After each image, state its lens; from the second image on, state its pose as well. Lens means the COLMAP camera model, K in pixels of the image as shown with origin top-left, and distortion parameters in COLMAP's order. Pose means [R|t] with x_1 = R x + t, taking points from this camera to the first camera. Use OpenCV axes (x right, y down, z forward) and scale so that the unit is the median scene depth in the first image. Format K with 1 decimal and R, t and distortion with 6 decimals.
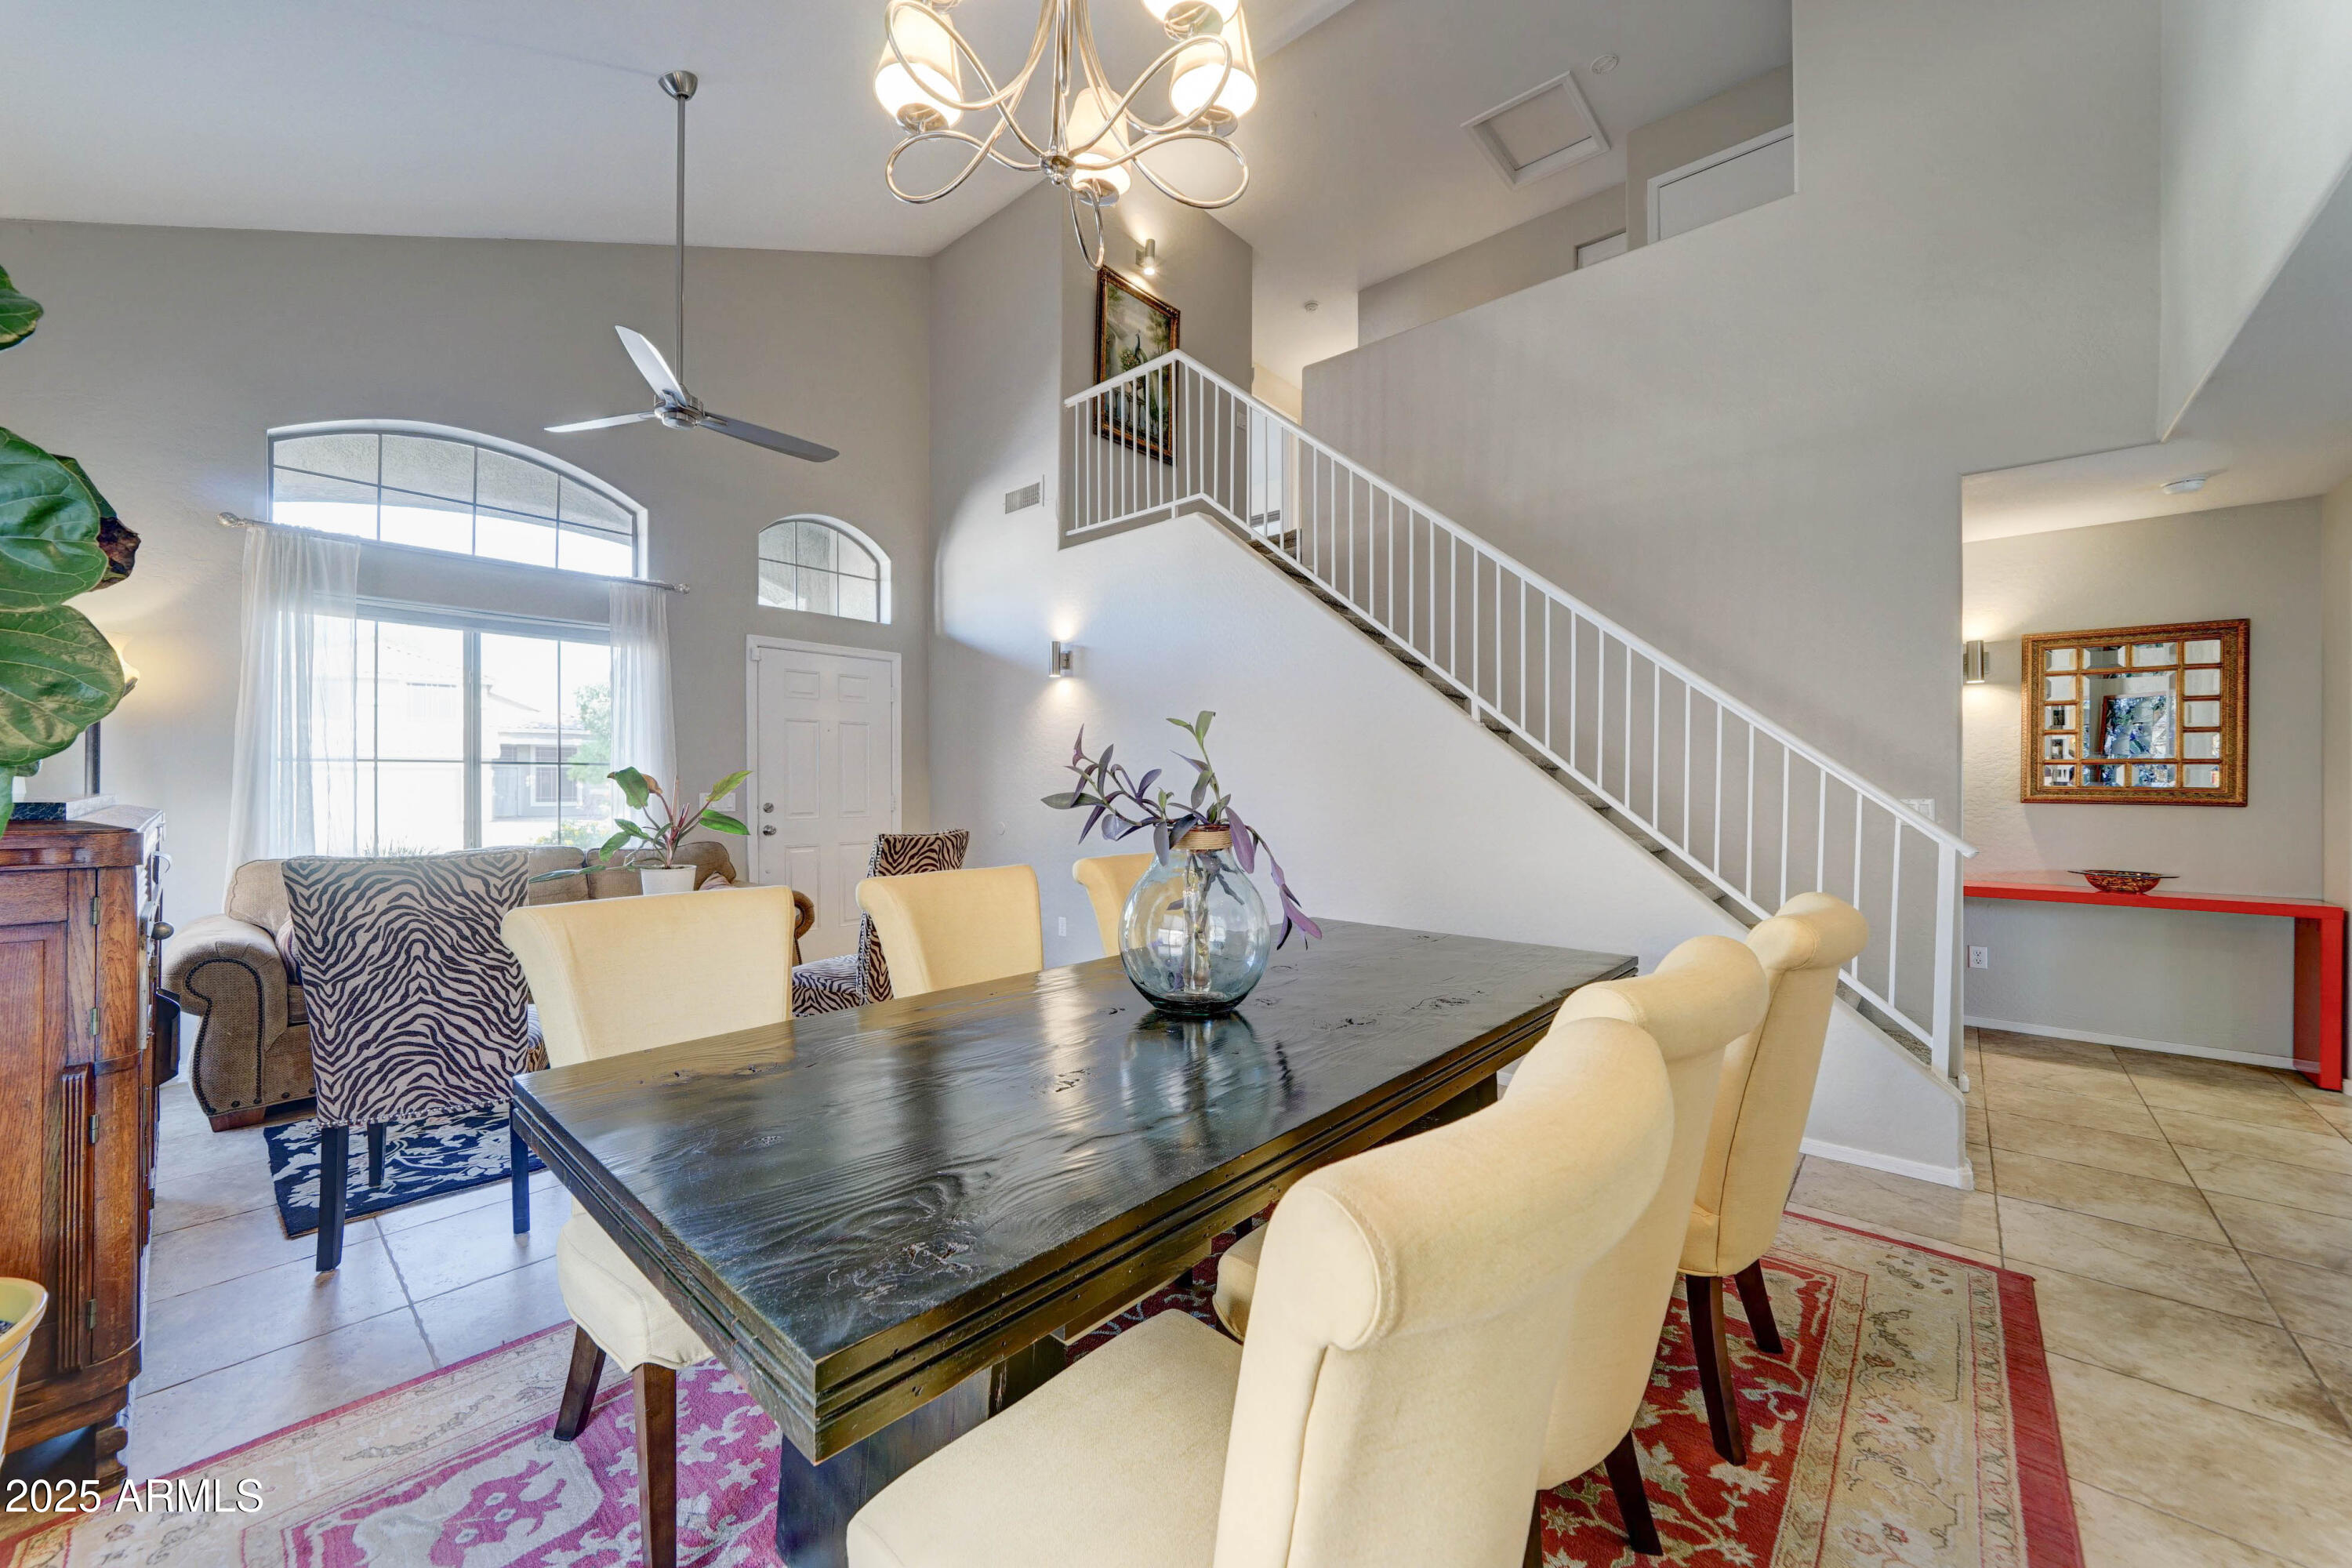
lens RADIAL K [[908.5, 0, 1180.5], [0, 908.5, 785.5], [0, 0, 1]] dist [-0.013128, 0.000590]
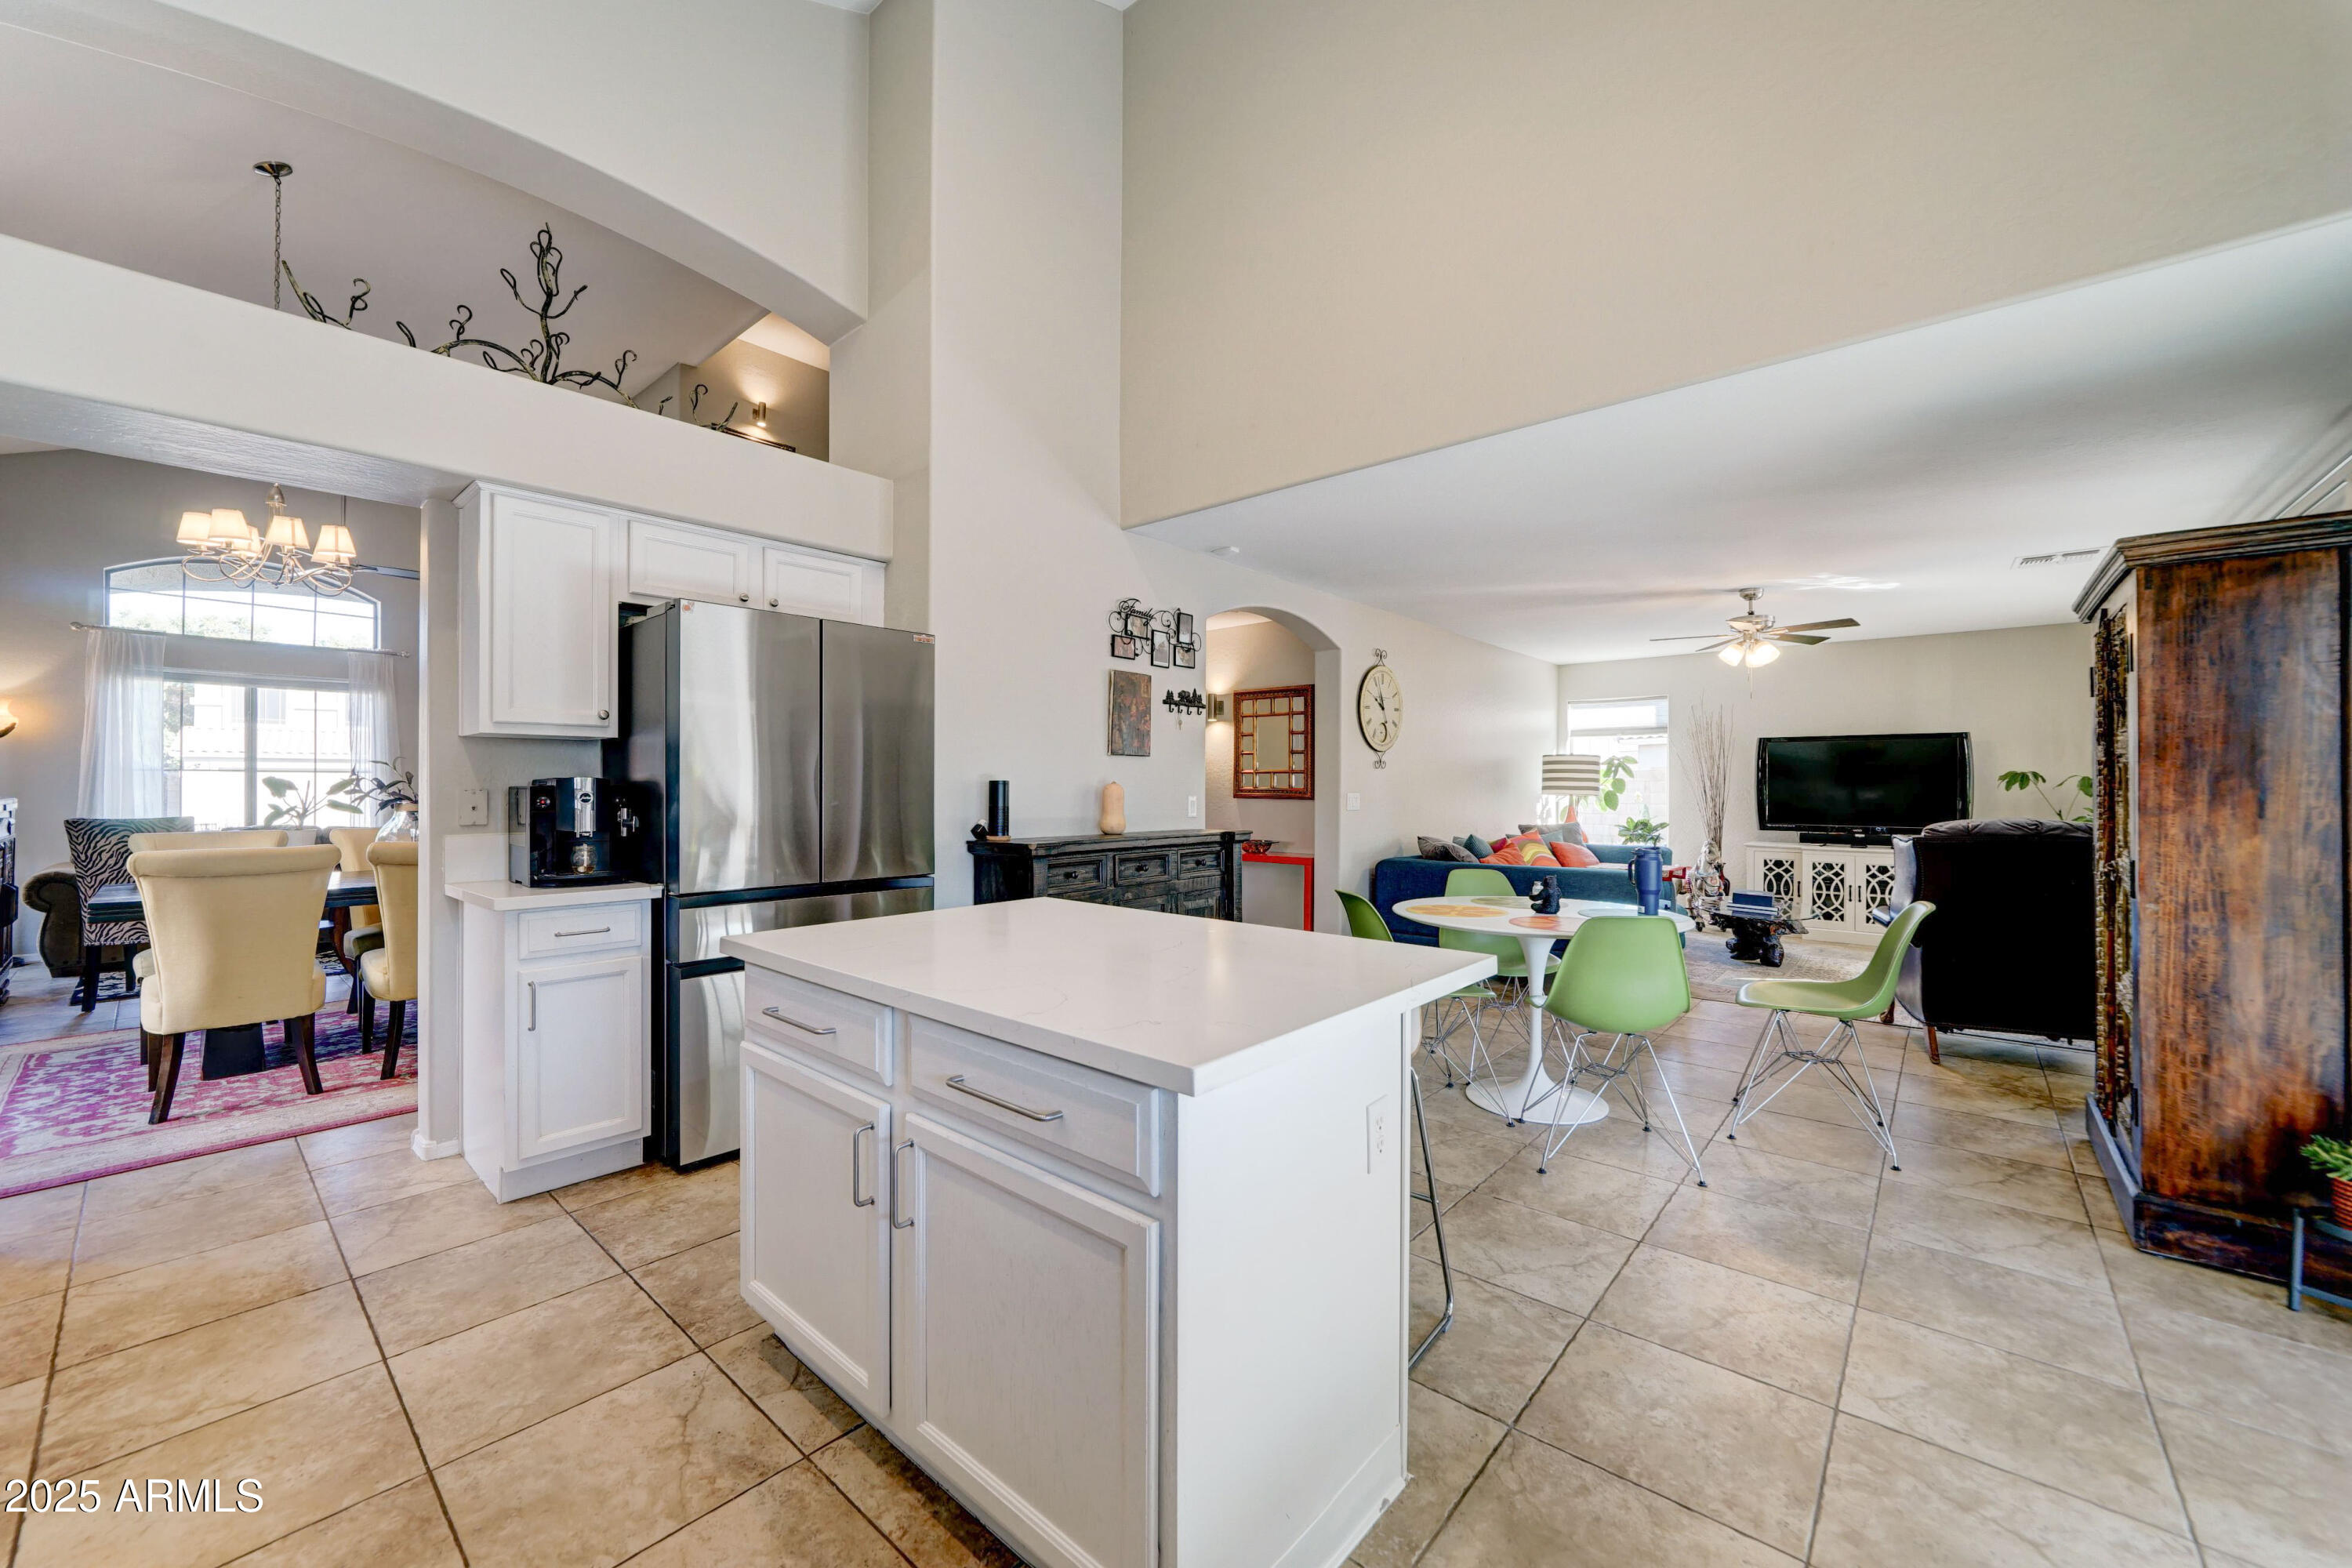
lens RADIAL K [[908.5, 0, 1159.2], [0, 908.5, 784.2], [0, 0, 1]] dist [-0.013128, 0.000590]
pose [[0.999850, -0.000286, 0.017297, 0.858485], [0.000406, 0.999976, -0.006946, 0.007228], [-0.017294, 0.006952, 0.999826, -0.643801]]
